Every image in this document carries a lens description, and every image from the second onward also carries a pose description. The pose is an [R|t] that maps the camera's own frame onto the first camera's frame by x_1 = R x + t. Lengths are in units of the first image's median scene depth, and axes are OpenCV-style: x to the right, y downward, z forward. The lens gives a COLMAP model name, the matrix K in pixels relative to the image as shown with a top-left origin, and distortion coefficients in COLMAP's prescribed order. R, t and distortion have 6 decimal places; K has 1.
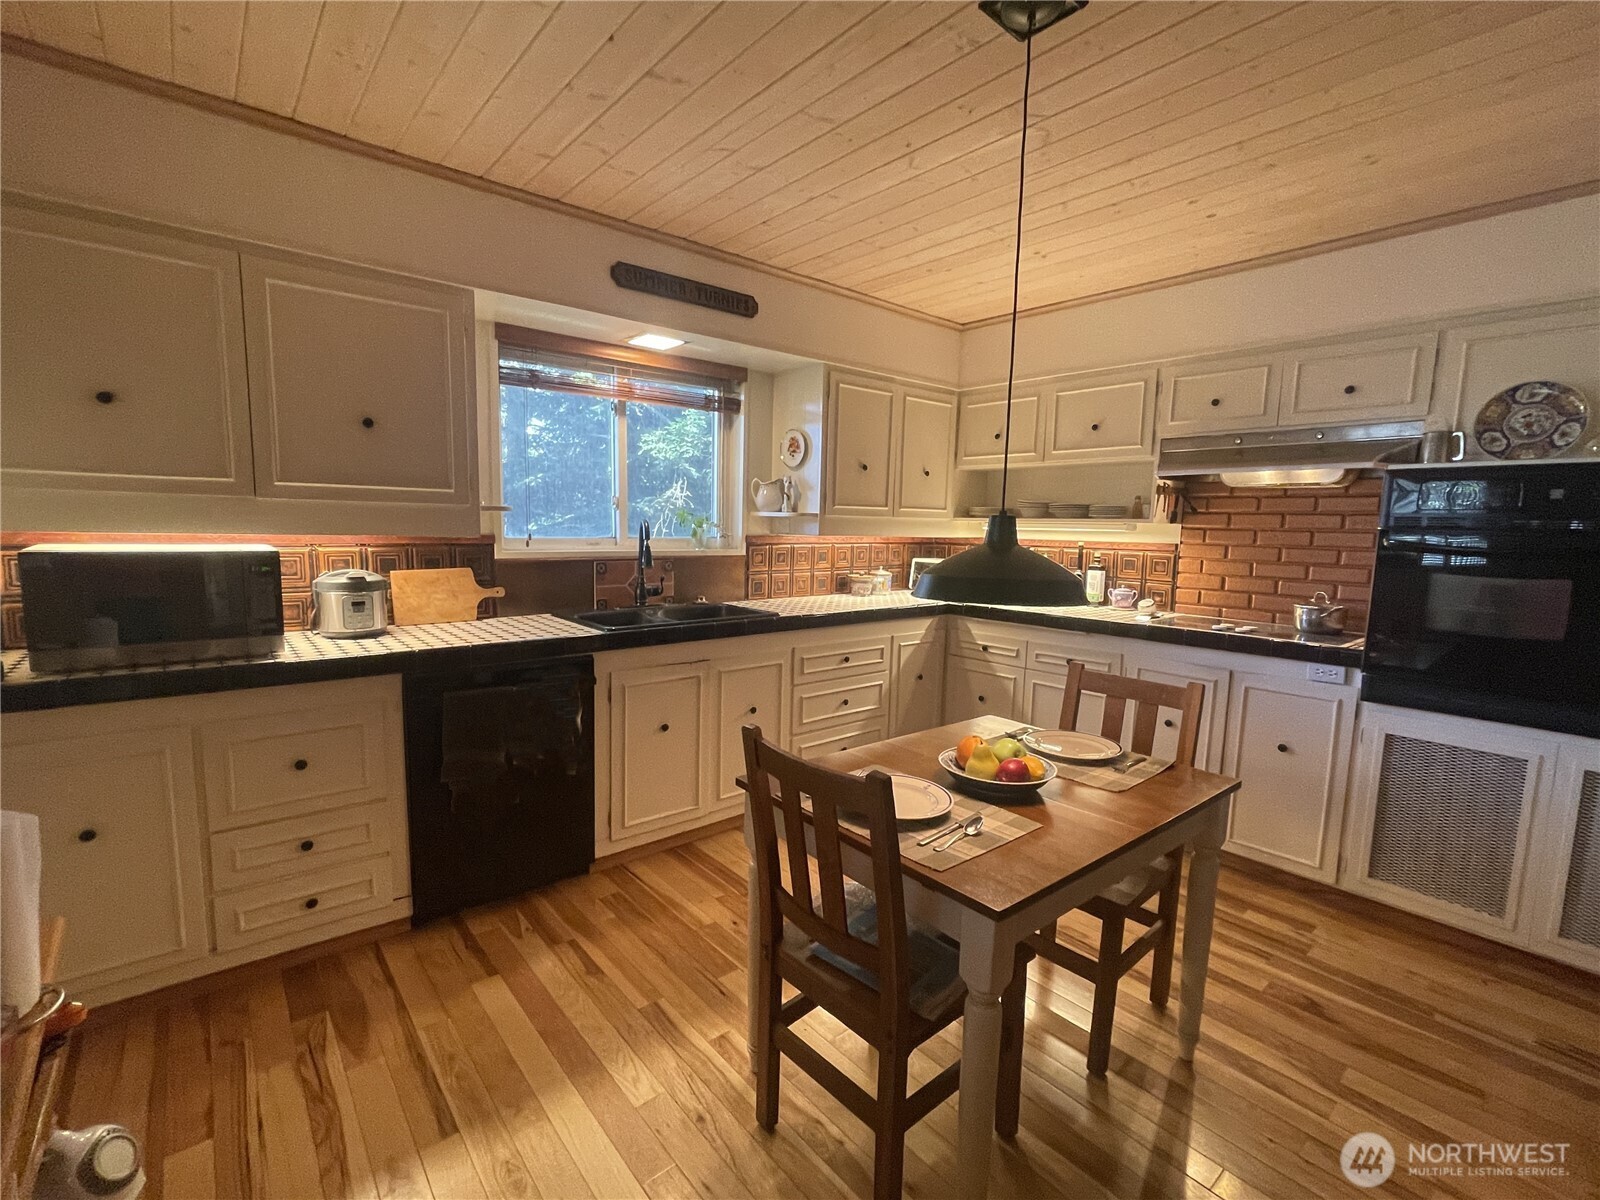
lens RADIAL K [[726.4, 0, 800.0], [0, 726.4, 600.0], [0, 0, 1]] dist [0.001116, 0.000207]
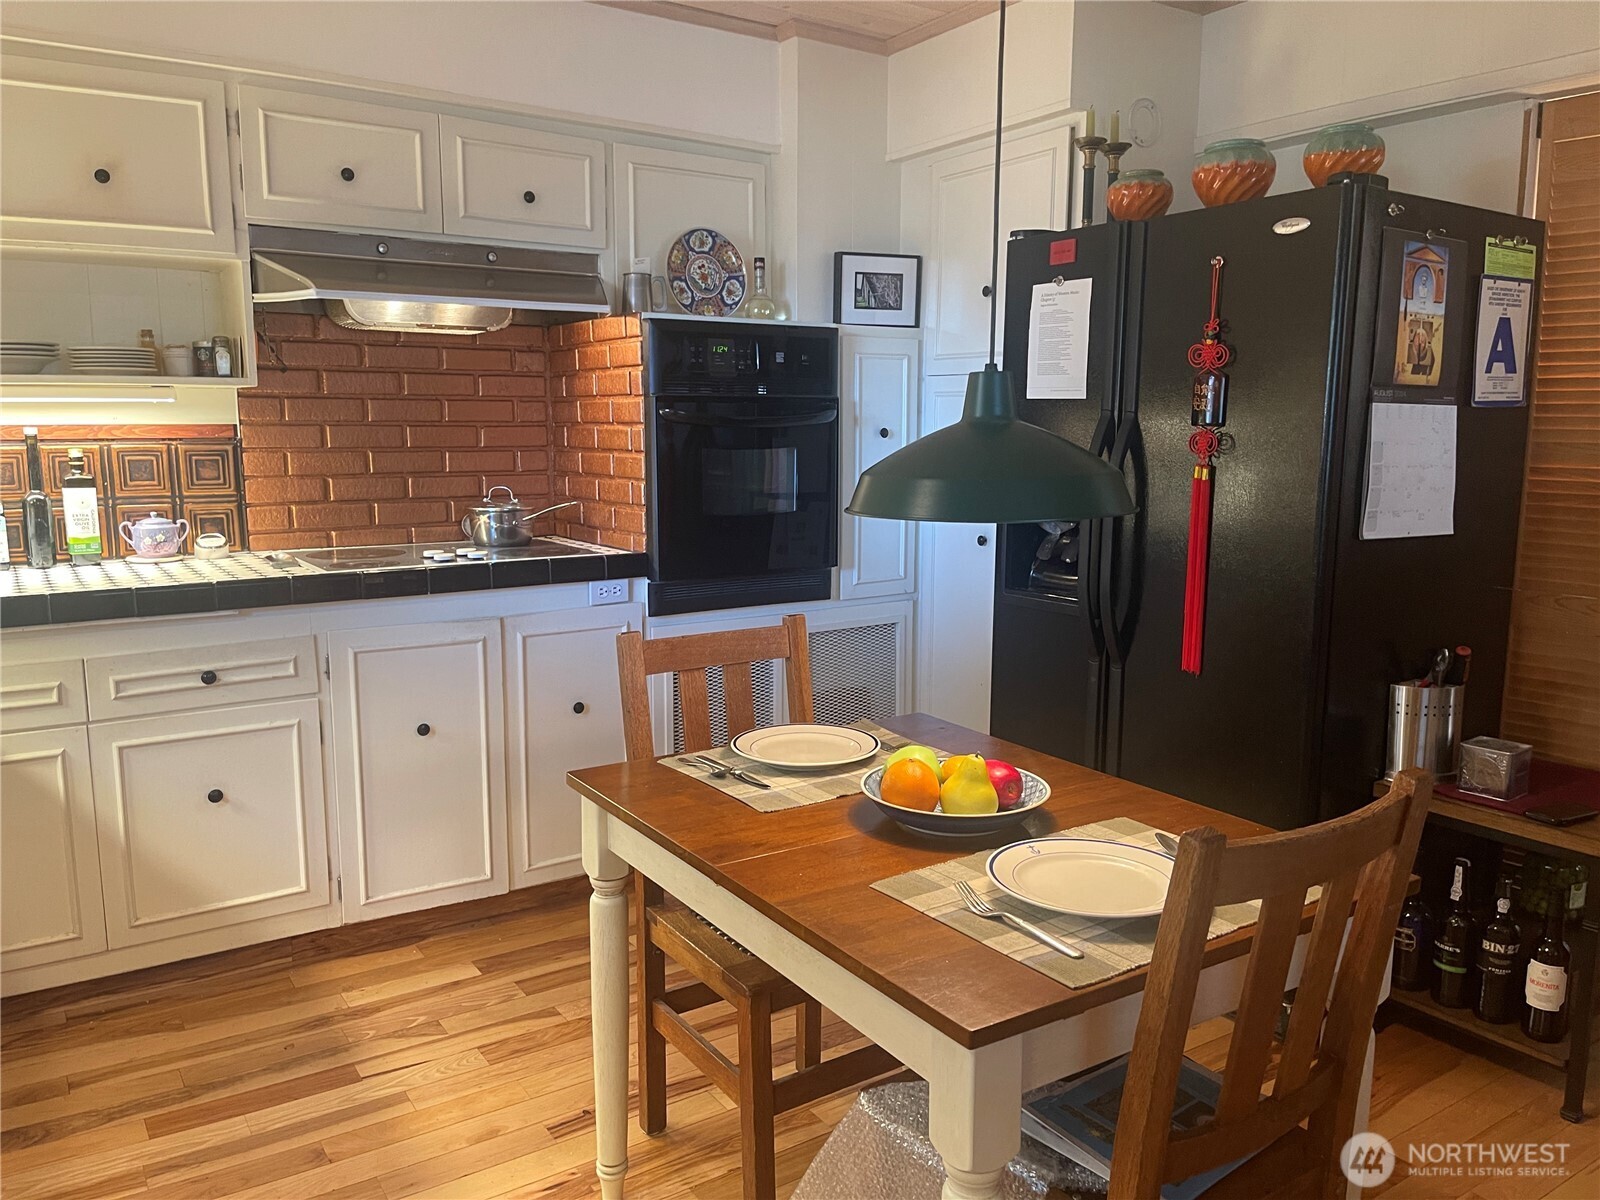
lens RADIAL K [[1195.1, 0, 800.0], [0, 1195.1, 600.0], [0, 0, 1]] dist [-0.003483, -0.005184]
pose [[0.110472, -0.171396, 0.978989, -0.370046], [0.100467, 0.981898, 0.160568, -0.056577], [-0.988788, 0.080618, 0.125692, 0.549833]]
